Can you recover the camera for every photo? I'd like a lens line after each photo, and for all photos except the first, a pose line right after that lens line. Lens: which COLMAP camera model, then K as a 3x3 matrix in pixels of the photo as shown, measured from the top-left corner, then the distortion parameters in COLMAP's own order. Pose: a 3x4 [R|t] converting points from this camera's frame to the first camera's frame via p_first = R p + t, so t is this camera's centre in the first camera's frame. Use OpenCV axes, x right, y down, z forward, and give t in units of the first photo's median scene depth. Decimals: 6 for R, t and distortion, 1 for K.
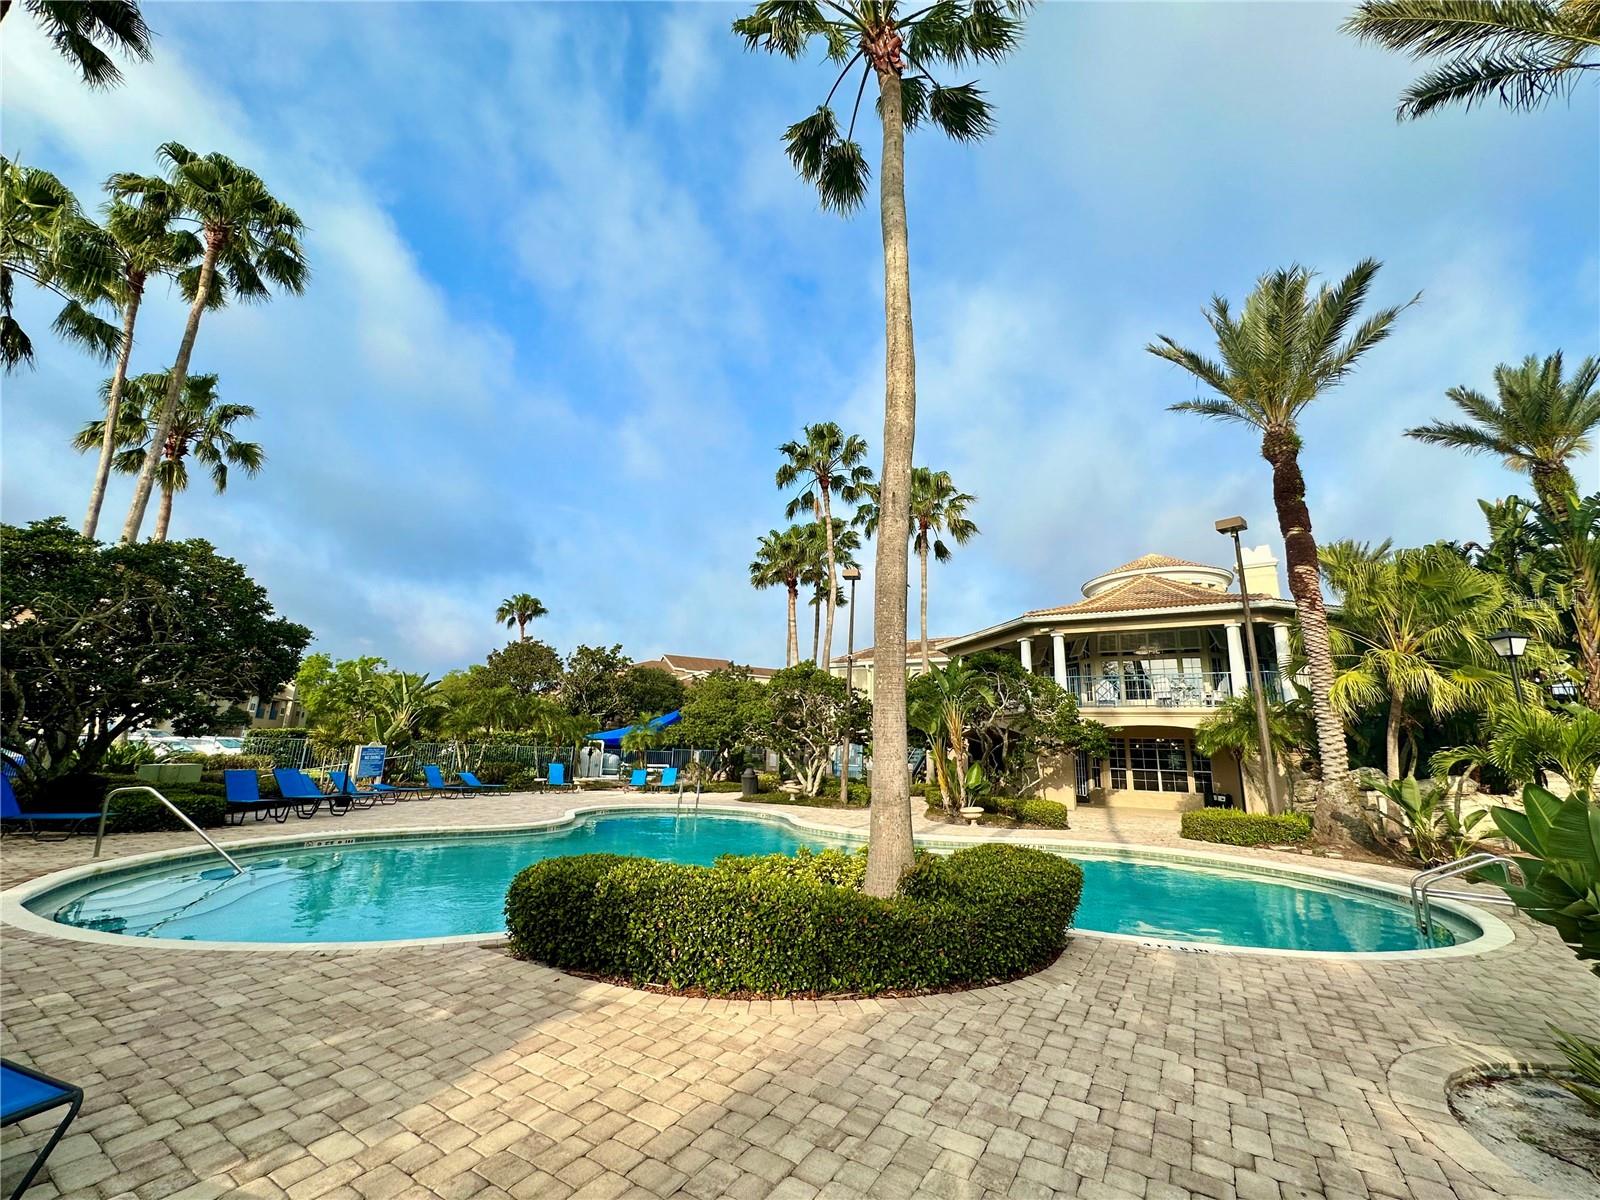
lens RADIAL K [[647.3, 0, 802.9], [0, 647.3, 595.9], [0, 0, 1]] dist [-0.004431, 0.000802]
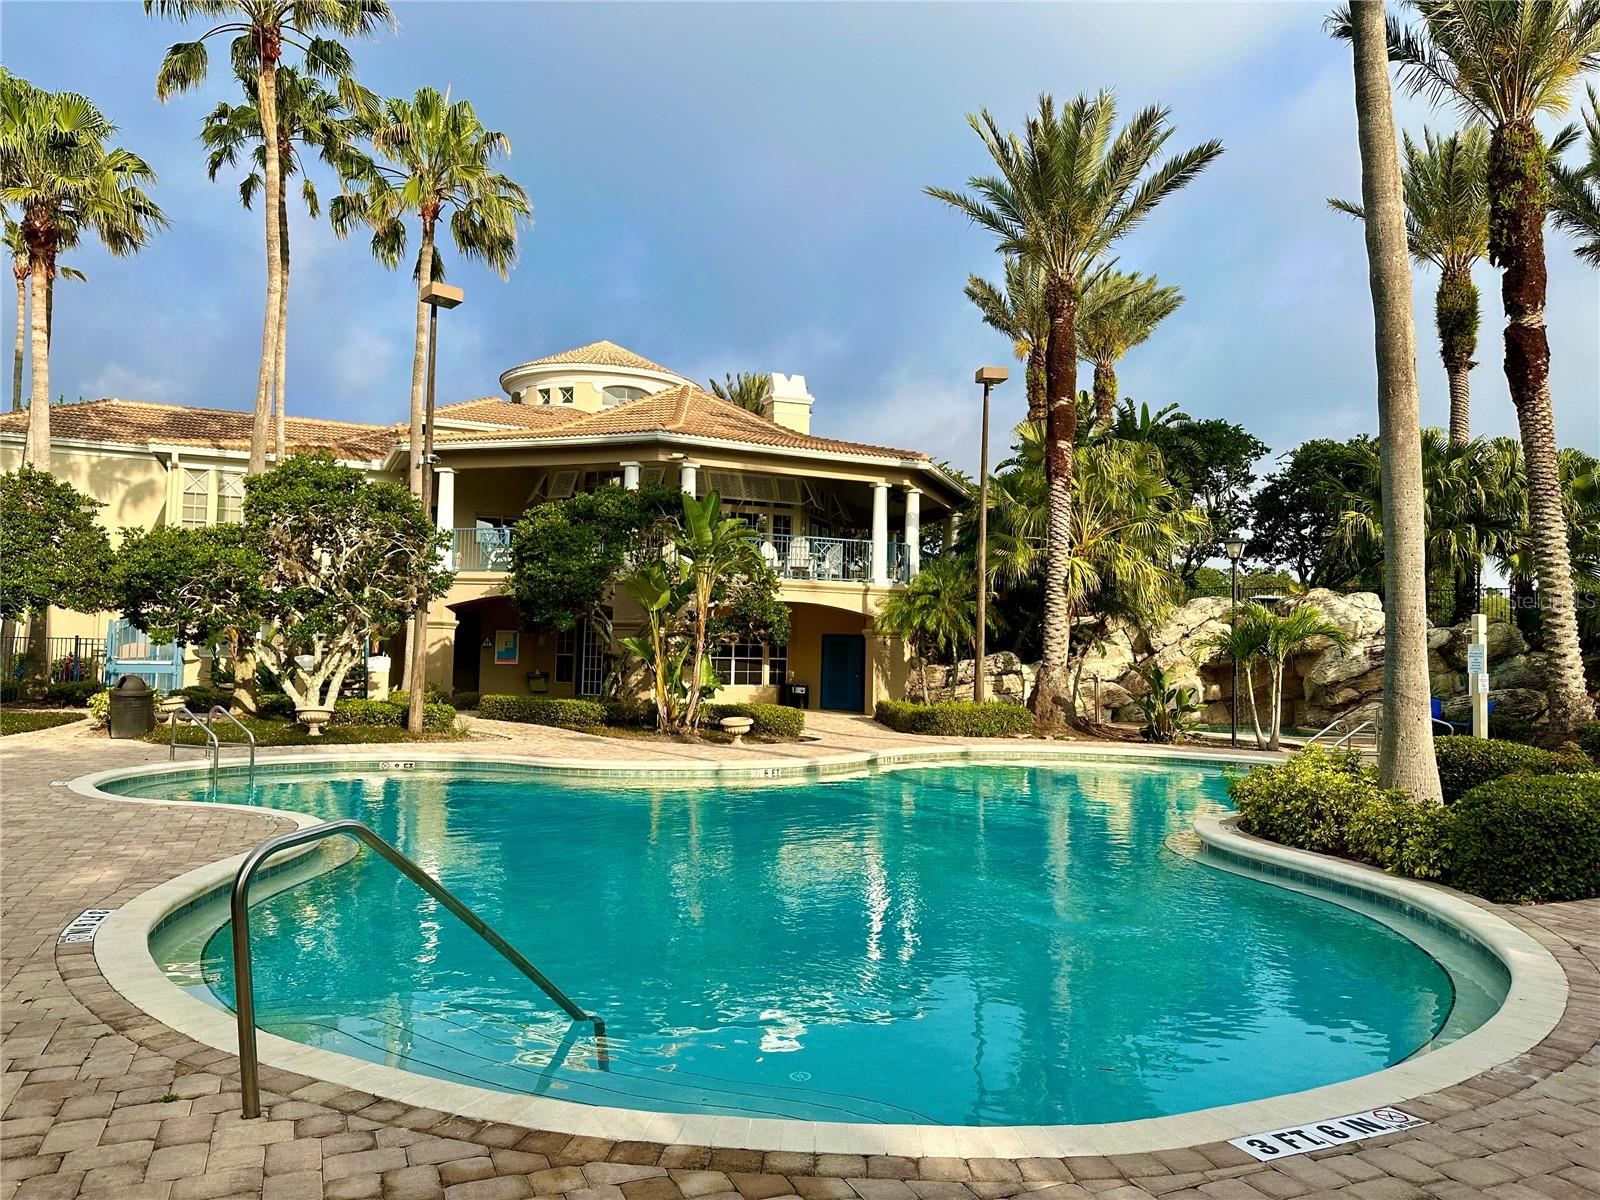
lens RADIAL K [[1090.3, 0, 799.8], [0, 1090.3, 617.4], [0, 0, 1]] dist [0.024450, -0.001512]
pose [[0.570856, 0.005305, 0.821033, -0.527222], [-0.193479, 0.972687, 0.128239, 0.051380], [-0.797928, -0.232059, 0.556291, 0.274331]]
